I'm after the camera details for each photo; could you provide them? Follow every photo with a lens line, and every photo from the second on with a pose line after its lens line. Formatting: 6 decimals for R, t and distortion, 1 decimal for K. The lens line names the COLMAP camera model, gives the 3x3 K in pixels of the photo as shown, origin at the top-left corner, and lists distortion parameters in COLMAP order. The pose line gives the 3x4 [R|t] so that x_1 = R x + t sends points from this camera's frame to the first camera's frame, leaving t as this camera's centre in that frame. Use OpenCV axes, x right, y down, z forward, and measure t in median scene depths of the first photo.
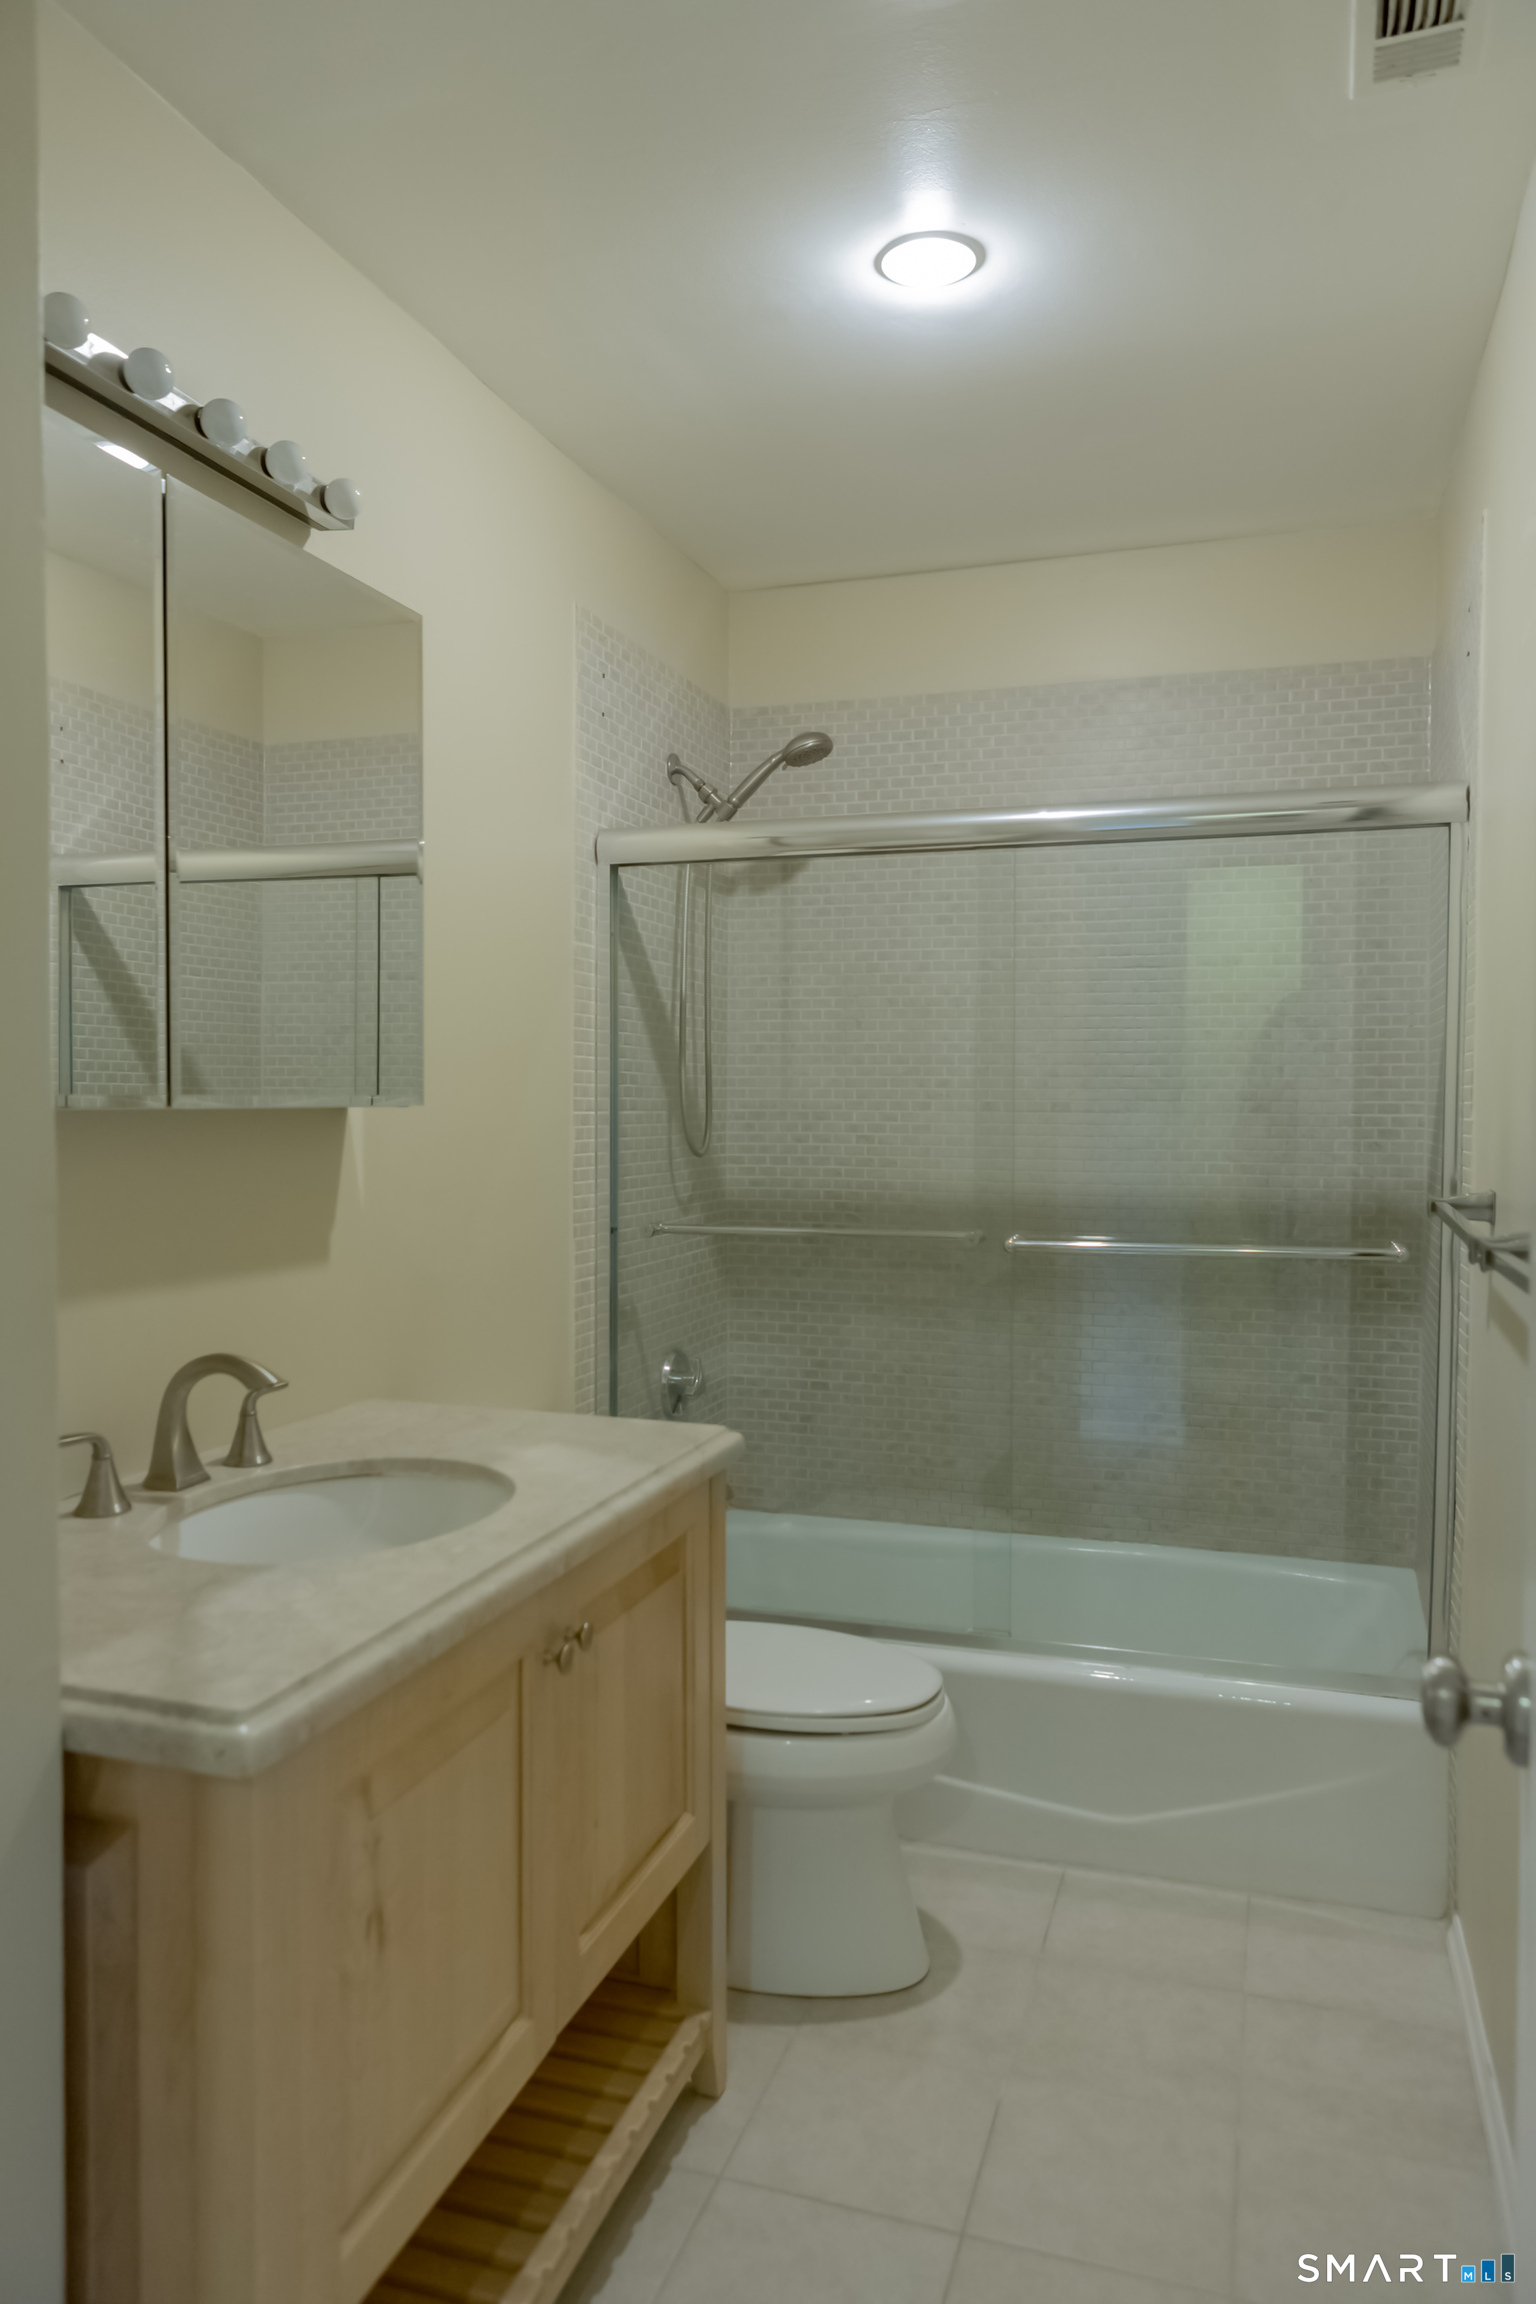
lens RADIAL K [[1563.9, 0, 776.0], [0, 1563.9, 1141.1], [0, 0, 1]] dist [-0.027143, 0.025556]
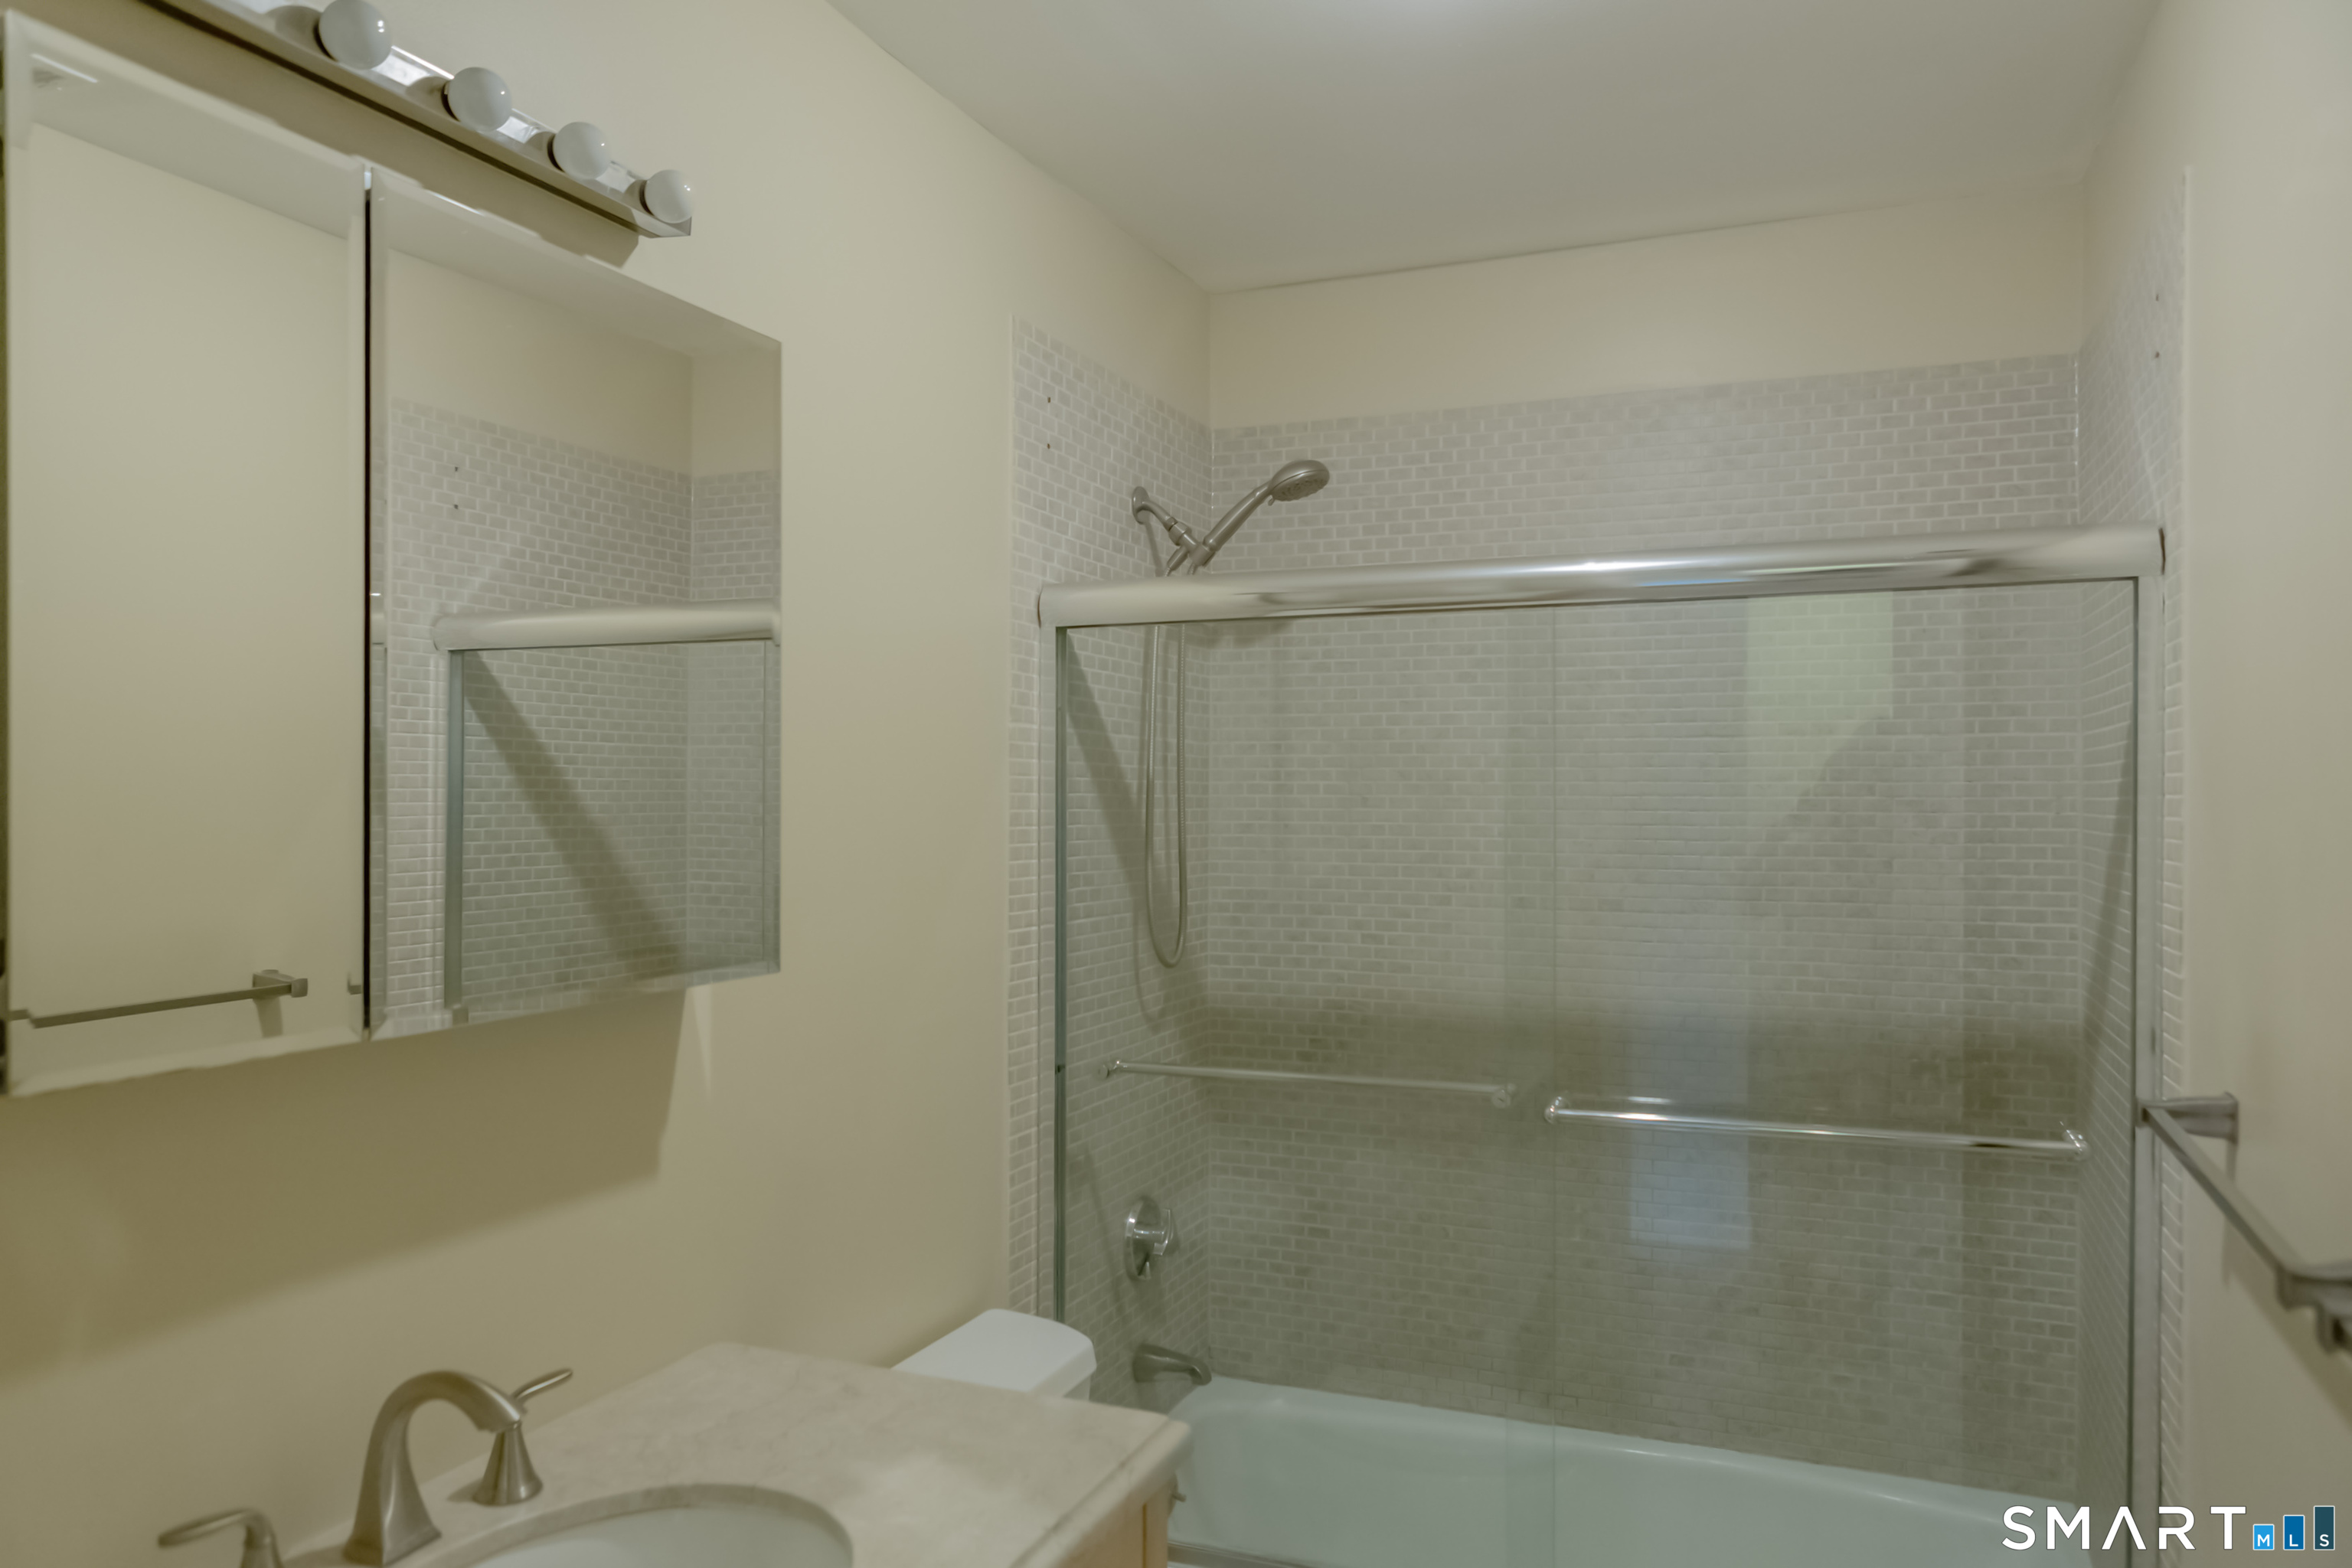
lens RADIAL K [[1596.5, 0, 1176.0], [0, 1596.5, 784.0], [0, 0, 1]] dist [-0.027143, 0.025556]
pose [[0.997052, -0.002068, -0.076702, 0.019188], [-0.000636, 0.999380, -0.035207, -0.057482], [0.076727, 0.035152, 0.996432, 0.149485]]
